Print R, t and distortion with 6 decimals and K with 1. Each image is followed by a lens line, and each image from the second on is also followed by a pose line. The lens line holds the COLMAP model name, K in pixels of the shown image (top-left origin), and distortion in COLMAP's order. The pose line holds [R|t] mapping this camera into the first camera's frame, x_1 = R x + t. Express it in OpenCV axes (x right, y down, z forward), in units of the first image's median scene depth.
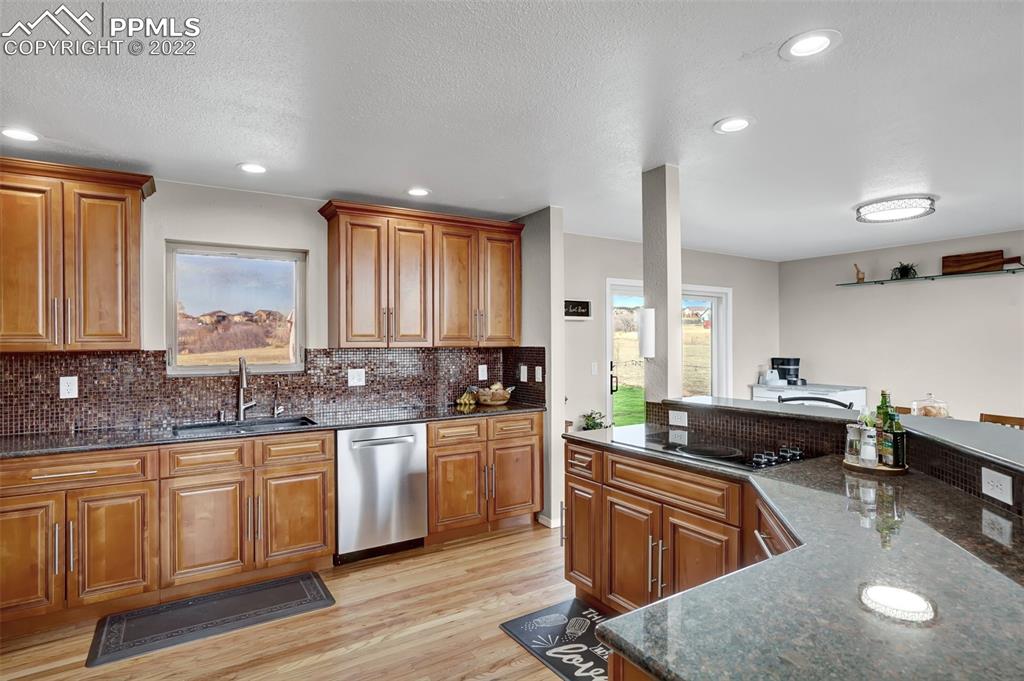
lens RADIAL K [[537.5, 0, 512.0], [0, 537.5, 340.5], [0, 0, 1]] dist [-0.045149, 0.024962]
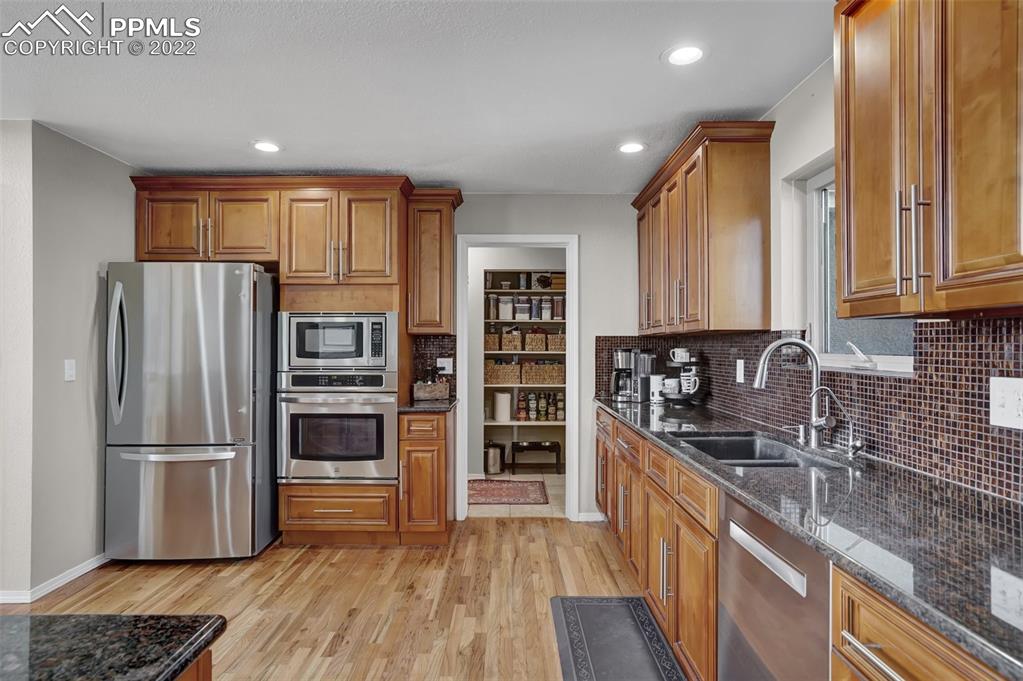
lens RADIAL K [[571.5, 0, 511.5], [0, 571.5, 340.5], [0, 0, 1]] dist [-0.022053, 0.000080]
pose [[-0.534204, -0.003801, -0.845347, 0.149984], [0.004186, 0.999966, -0.007141, 0.024645], [0.845345, -0.007353, -0.534170, 0.749452]]
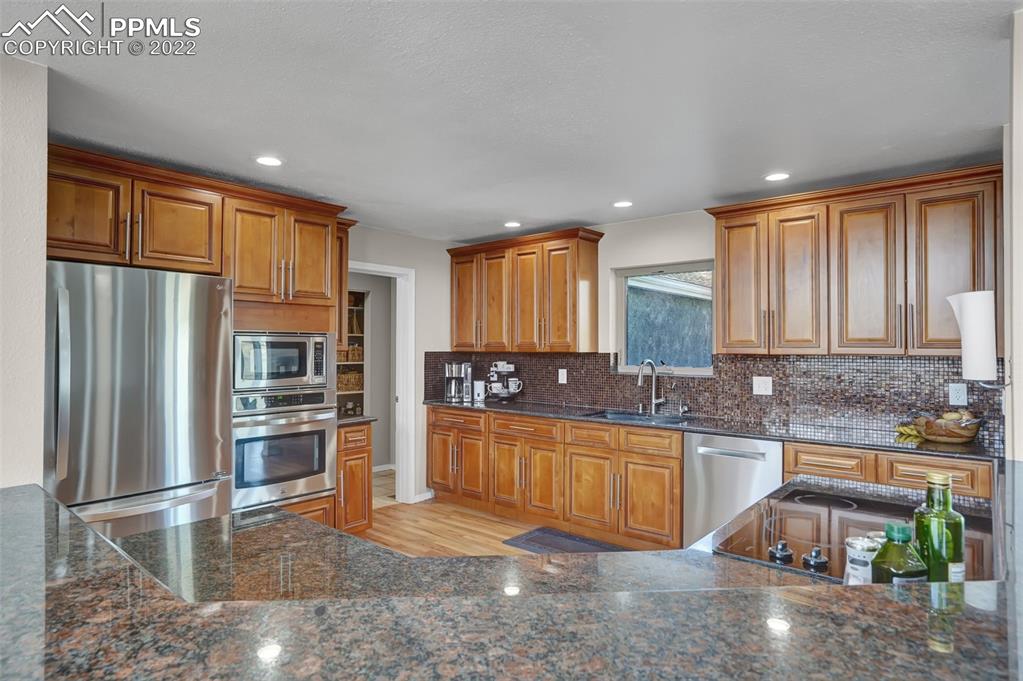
lens RADIAL K [[571.5, 0, 511.5], [0, 571.5, 340.5], [0, 0, 1]] dist [-0.022053, 0.000080]
pose [[0.301382, -0.005808, -0.953486, 0.428800], [-0.001966, 0.999976, -0.006713, -0.002106], [0.953502, 0.003897, 0.301363, 0.227623]]
